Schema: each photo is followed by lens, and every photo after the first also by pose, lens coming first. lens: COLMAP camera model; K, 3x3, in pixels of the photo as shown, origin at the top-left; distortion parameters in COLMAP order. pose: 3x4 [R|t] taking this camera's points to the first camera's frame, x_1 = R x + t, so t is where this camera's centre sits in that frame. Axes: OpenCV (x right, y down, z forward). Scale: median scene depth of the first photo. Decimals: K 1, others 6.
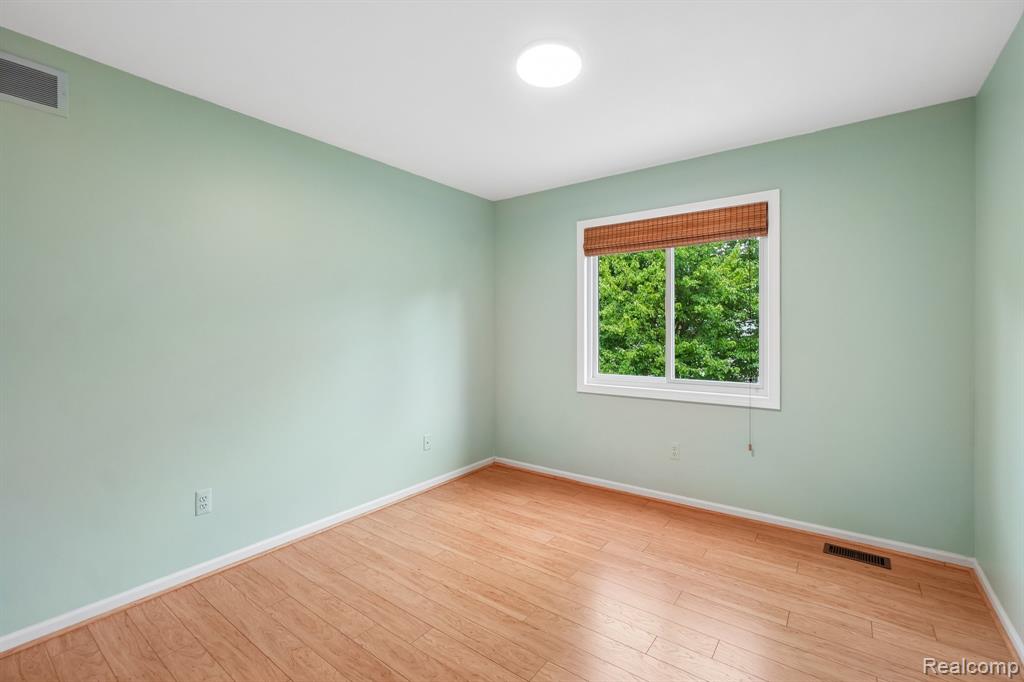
lens RADIAL K [[453.6, 0, 509.3], [0, 453.6, 335.7], [0, 0, 1]] dist [-0.000418, 0.000223]
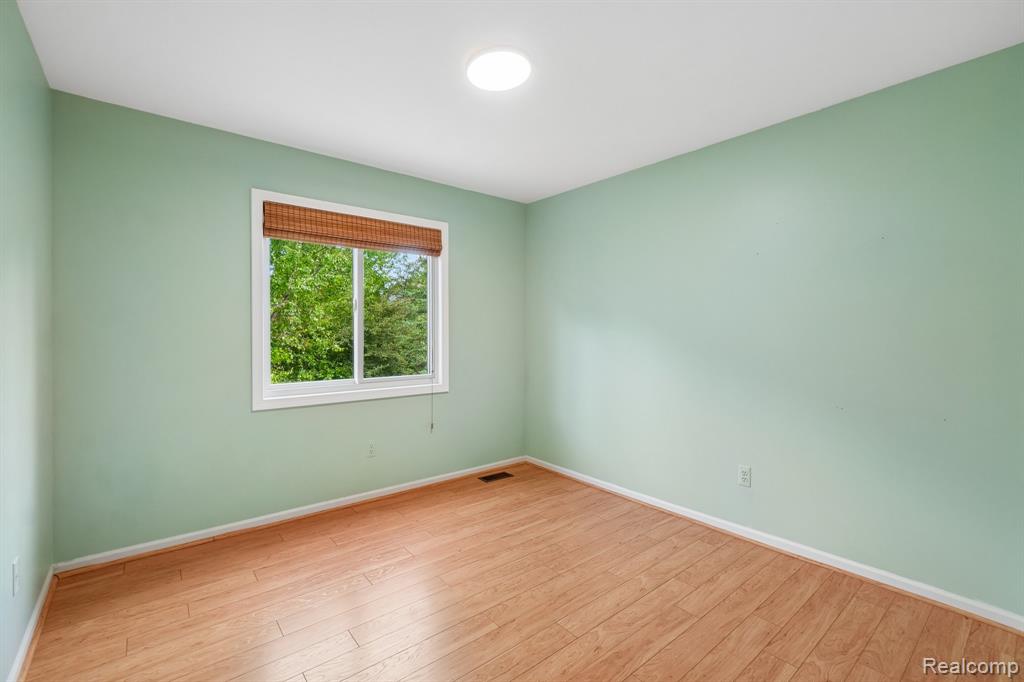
lens RADIAL K [[453.6, 0, 509.3], [0, 453.6, 335.7], [0, 0, 1]] dist [-0.000418, 0.000223]
pose [[0.236698, -0.006587, 0.971561, -0.593167], [0.011449, 0.999926, 0.003990, -0.000883], [-0.971516, 0.010179, 0.236756, 0.482507]]
